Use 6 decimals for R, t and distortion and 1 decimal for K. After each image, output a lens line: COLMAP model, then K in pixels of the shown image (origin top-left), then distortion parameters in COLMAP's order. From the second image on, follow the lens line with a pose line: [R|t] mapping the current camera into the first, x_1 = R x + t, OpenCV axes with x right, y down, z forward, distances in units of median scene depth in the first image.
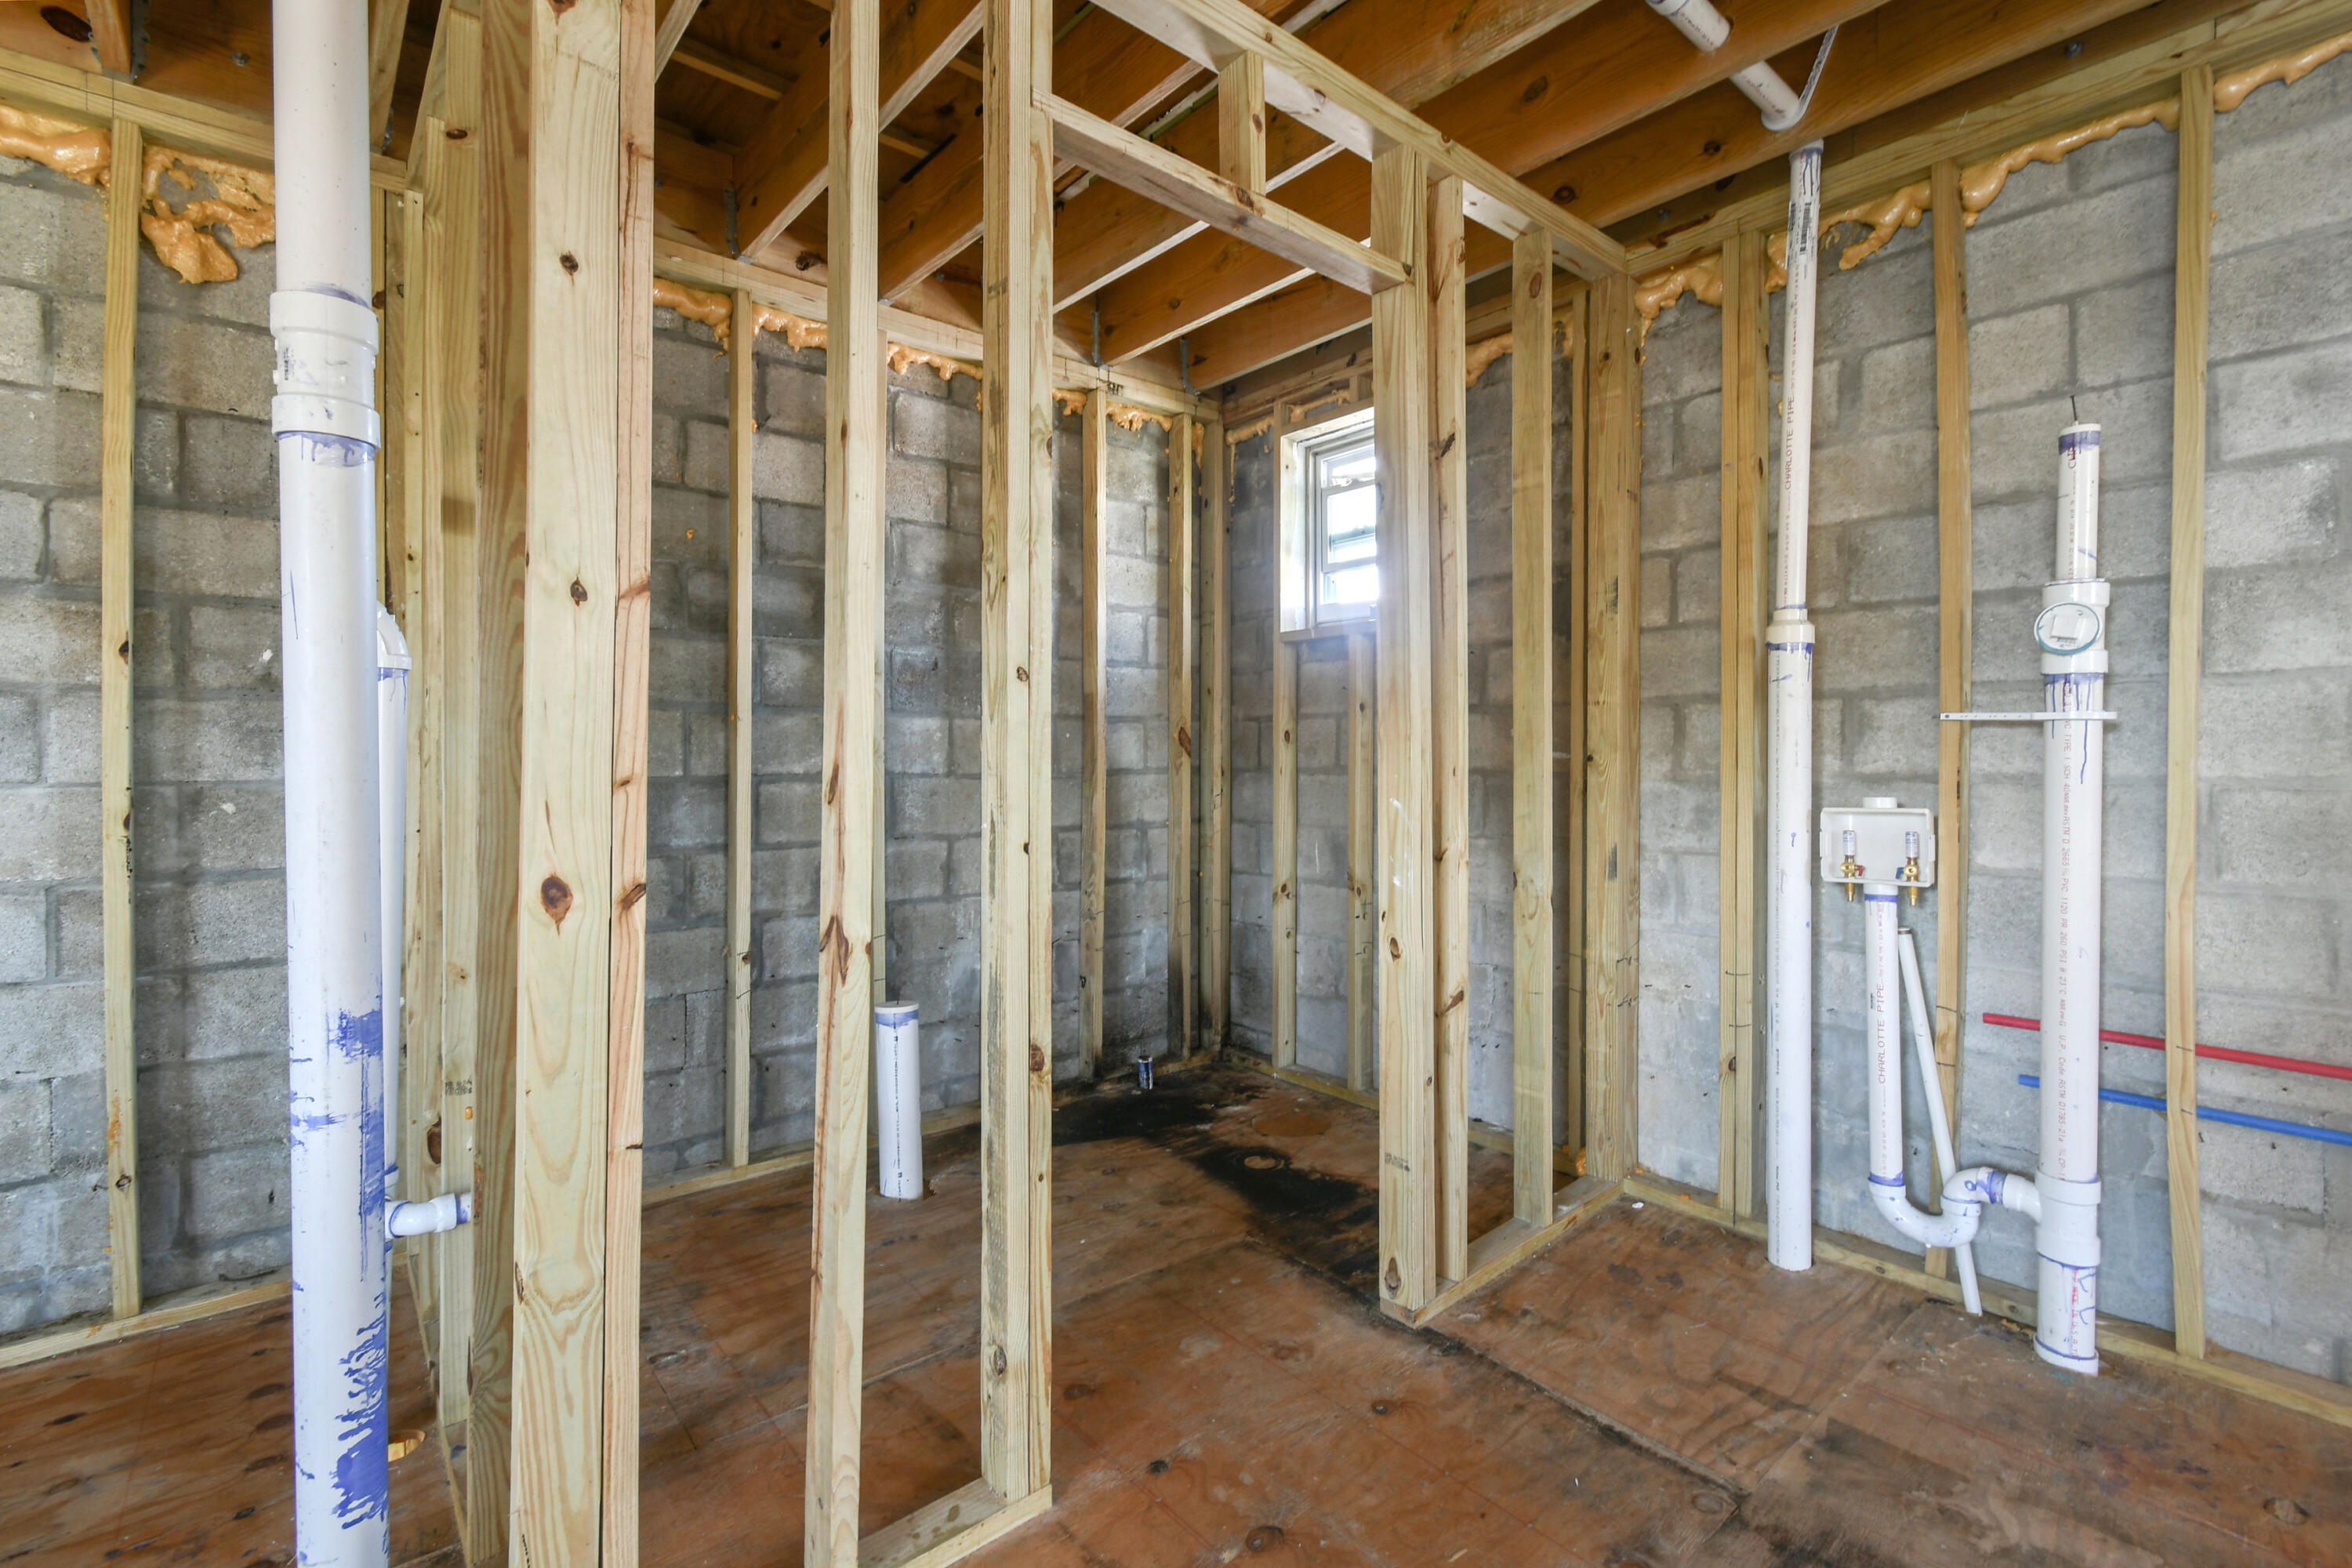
lens RADIAL K [[1072.9, 0, 1177.4], [0, 1072.9, 769.9], [0, 0, 1]] dist [0.010153, -0.001060]
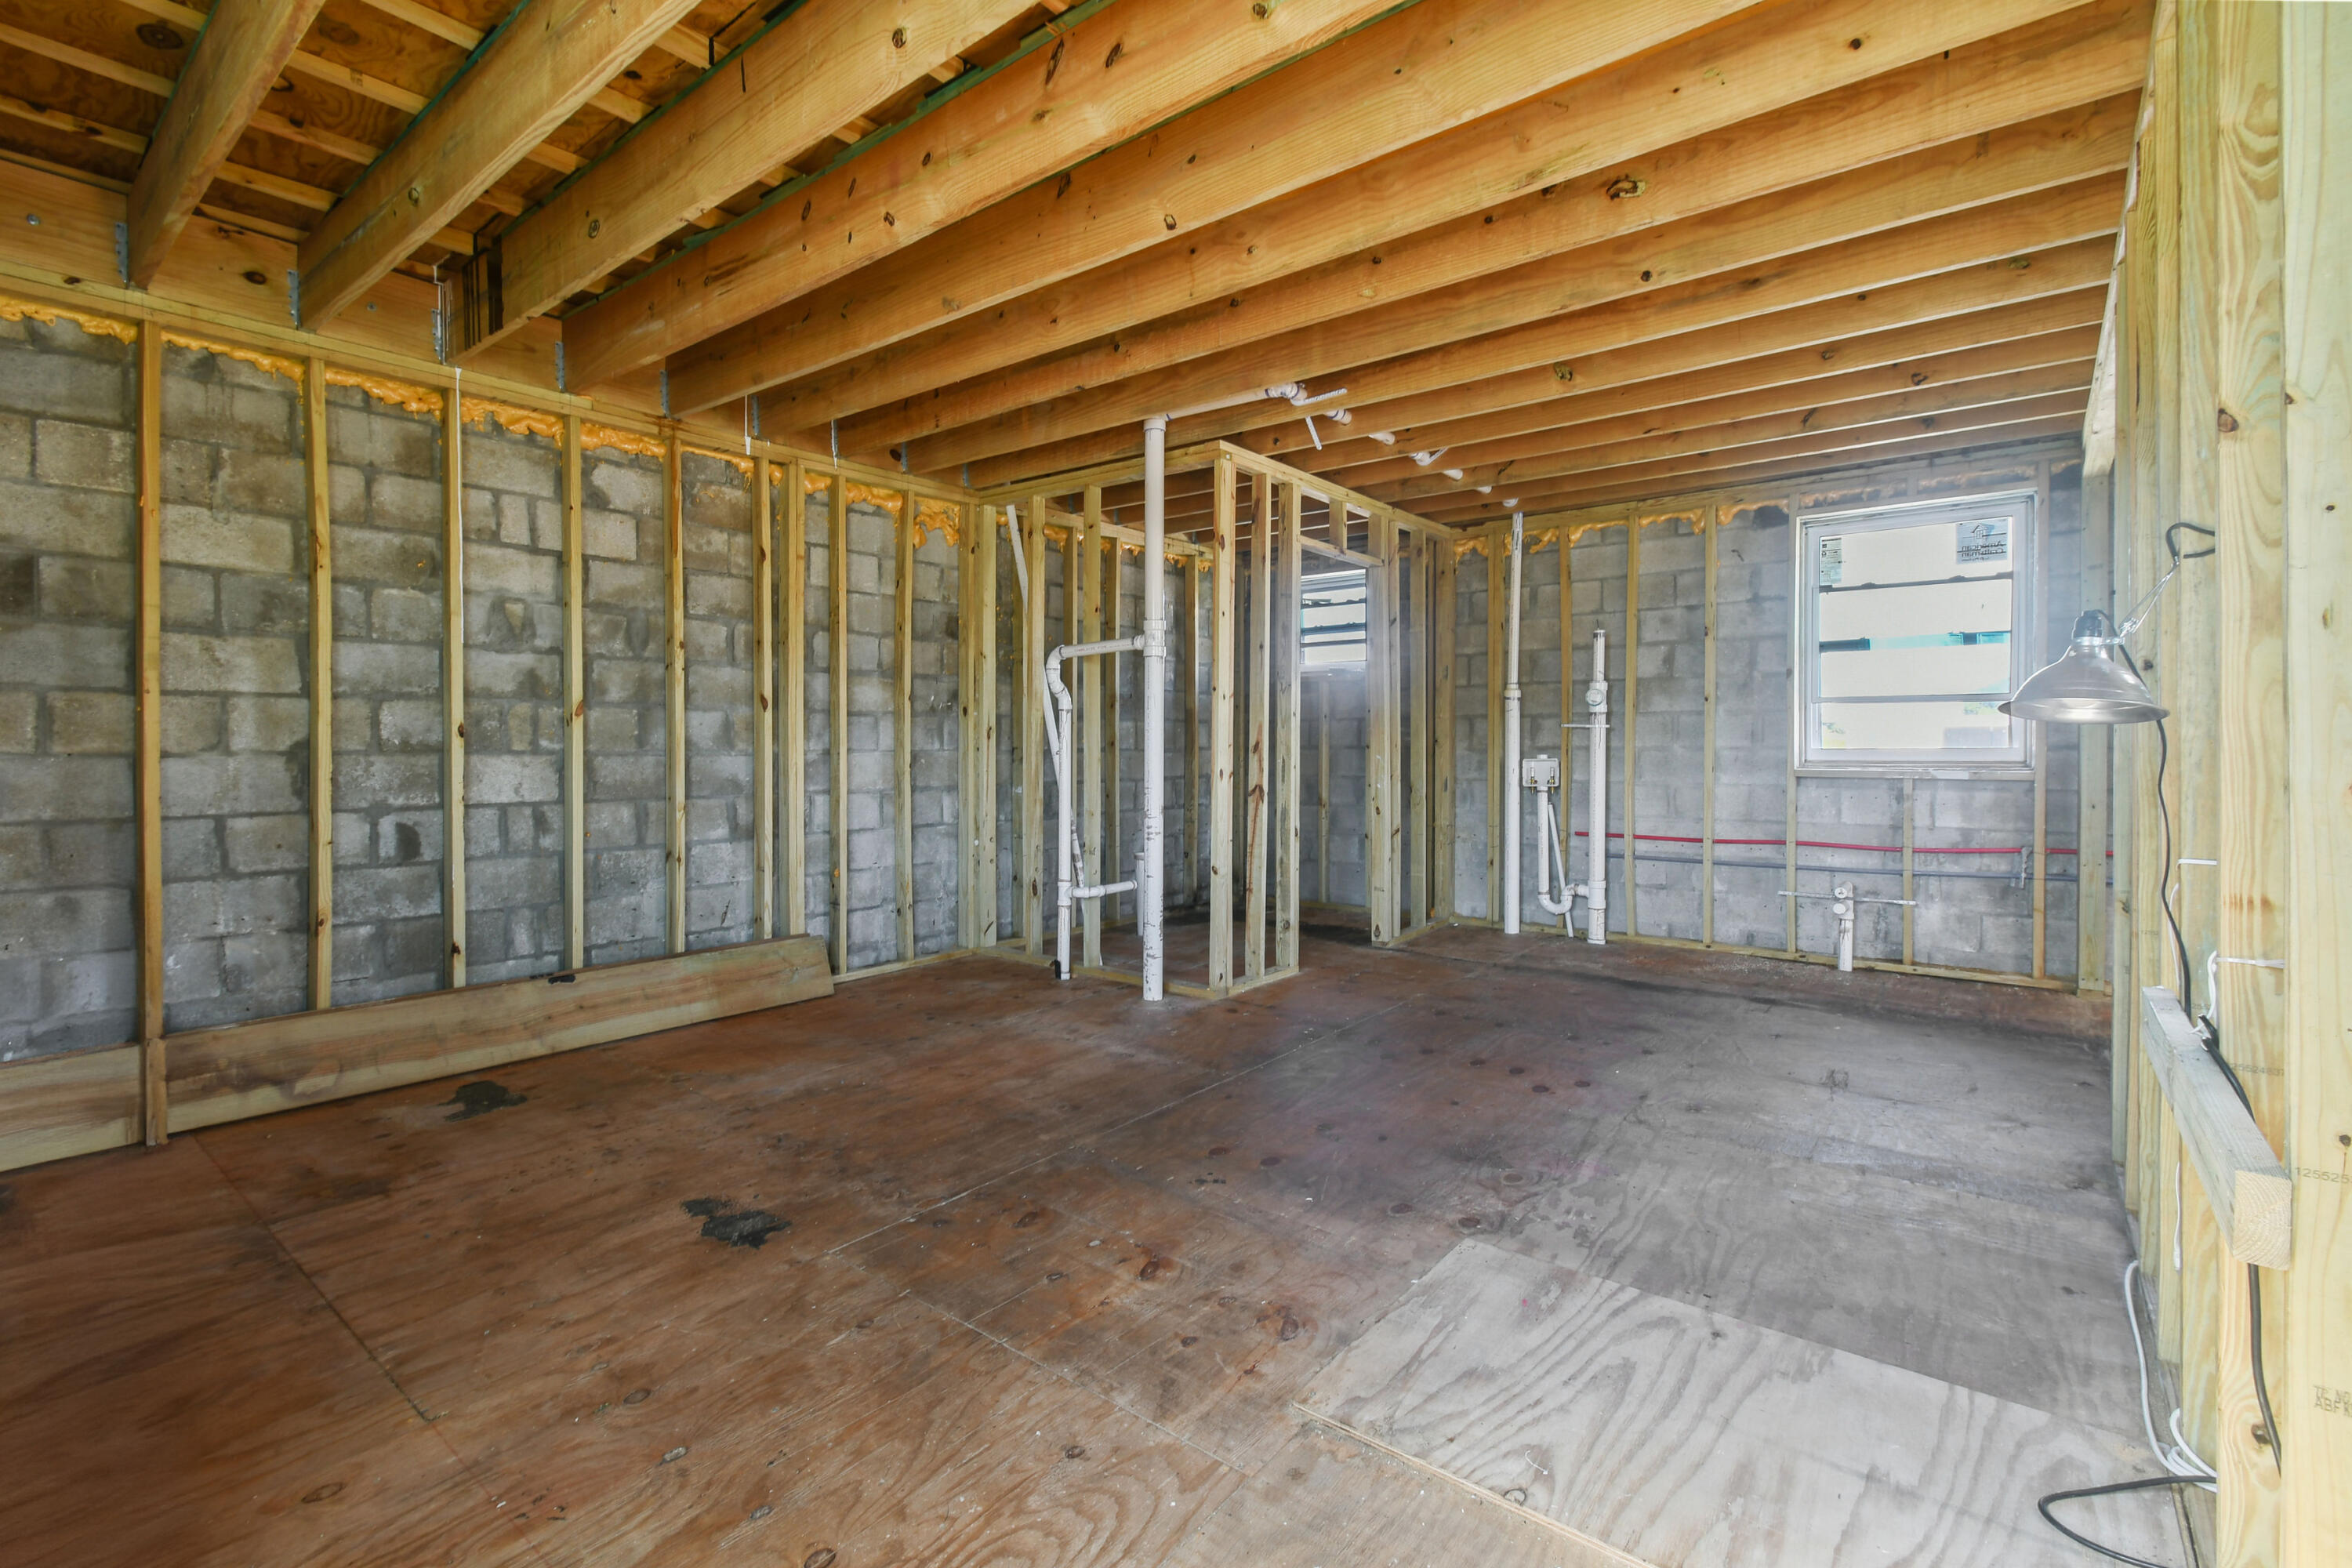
lens RADIAL K [[1072.9, 0, 1173.9], [0, 1072.9, 771.8], [0, 0, 1]] dist [0.010153, -0.001060]
pose [[0.980510, -0.005996, 0.196380, -0.761002], [0.003216, 0.999890, 0.014472, 0.024486], [-0.196445, -0.013558, 0.980421, -1.417801]]
